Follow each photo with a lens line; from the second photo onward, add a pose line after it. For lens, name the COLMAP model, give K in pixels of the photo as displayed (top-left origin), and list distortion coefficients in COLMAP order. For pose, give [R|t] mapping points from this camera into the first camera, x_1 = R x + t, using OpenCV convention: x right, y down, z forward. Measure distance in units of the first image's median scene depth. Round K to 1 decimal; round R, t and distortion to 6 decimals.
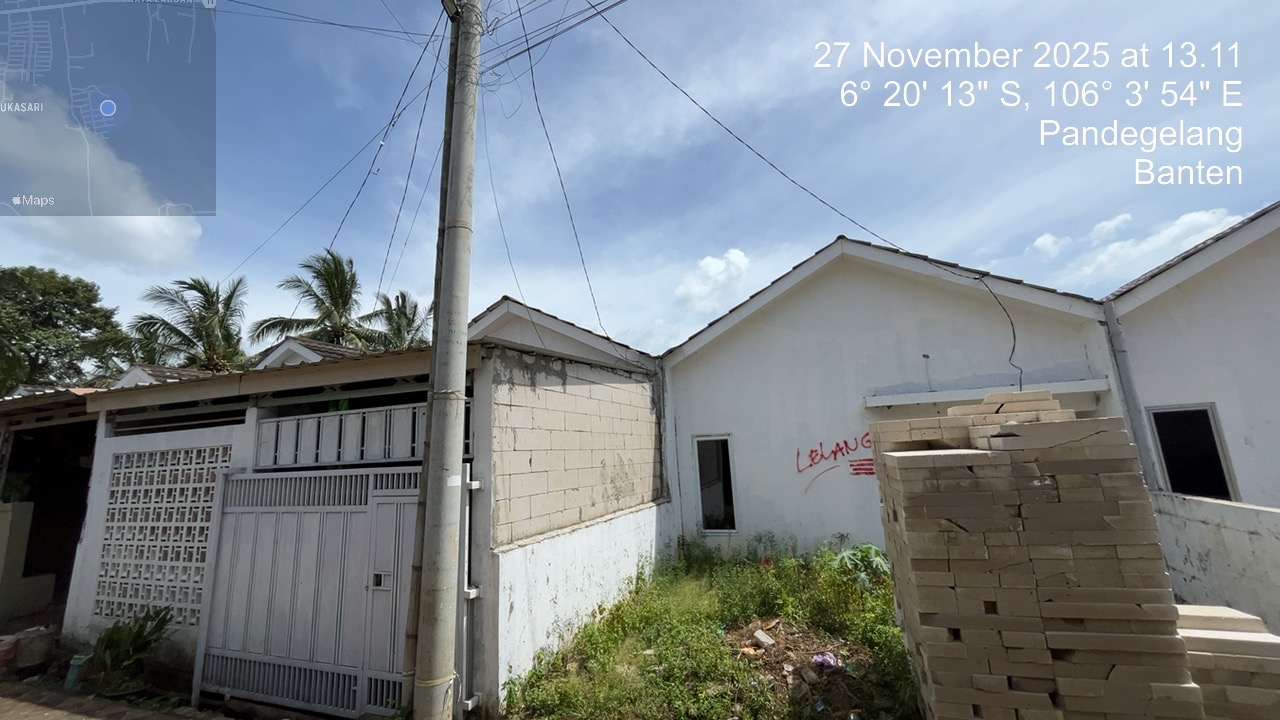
lens RADIAL K [[503.0, 0, 641.4], [0, 503.0, 359.1], [0, 0, 1]] dist [-0.003502, 0.000505]
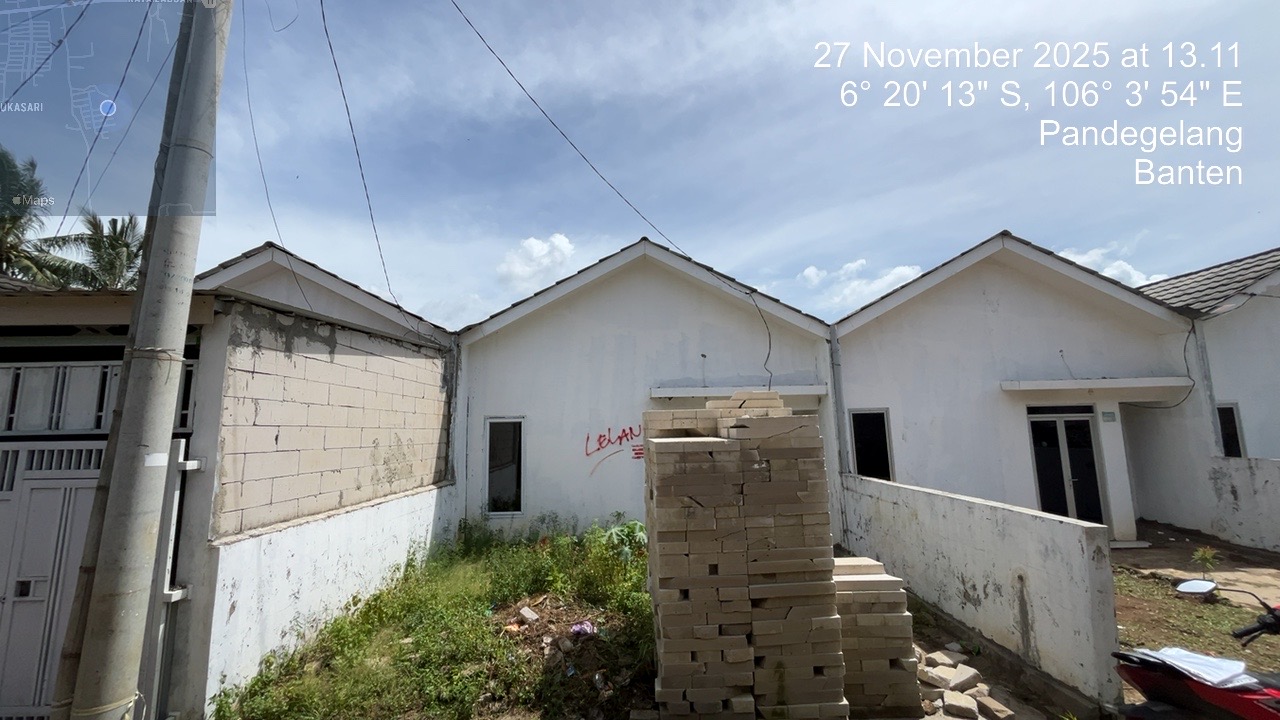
lens RADIAL K [[503.0, 0, 641.4], [0, 503.0, 359.1], [0, 0, 1]] dist [-0.003502, 0.000505]
pose [[0.930247, 0.081477, 0.357773, 0.045963], [-0.092906, 0.995564, 0.014841, -0.003372], [-0.354977, -0.047046, 0.933691, -0.021490]]
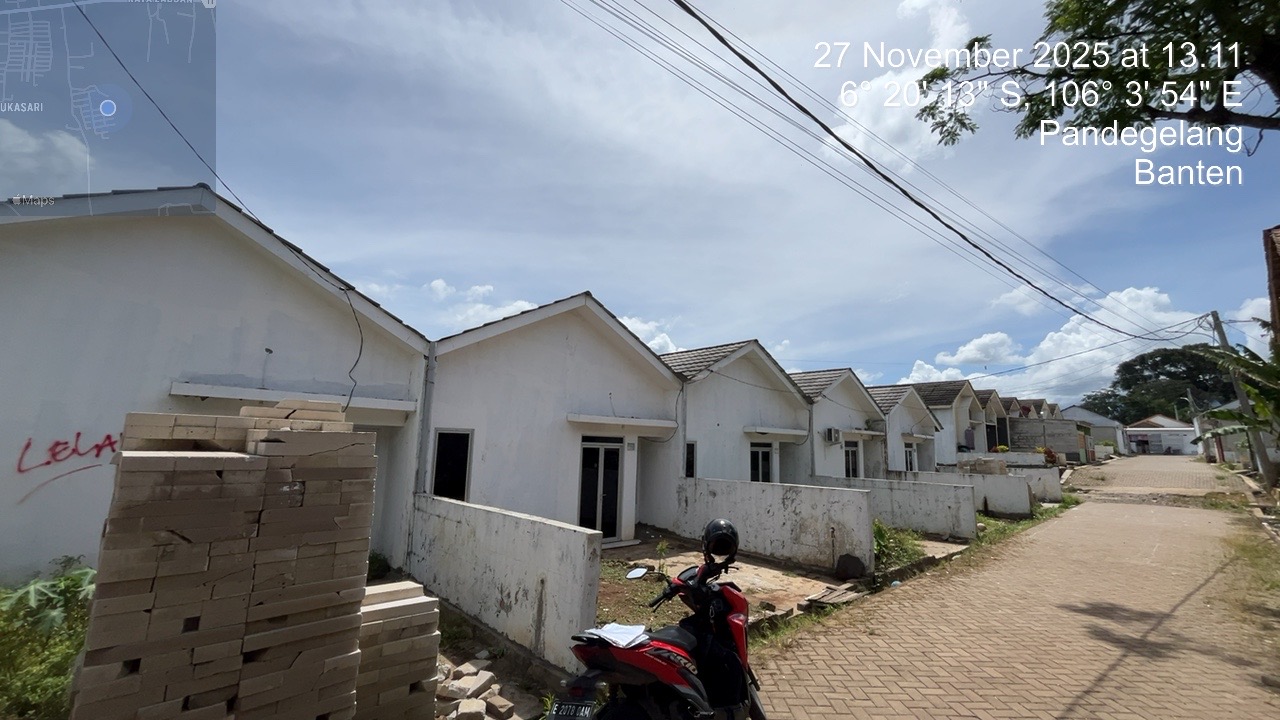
lens RADIAL K [[503.0, 0, 641.4], [0, 503.0, 359.1], [0, 0, 1]] dist [-0.003502, 0.000505]
pose [[0.438114, 0.216396, 0.872484, 0.100002], [-0.211123, 0.968214, -0.134124, -0.018758], [-0.873775, -0.125440, 0.469874, -0.063827]]
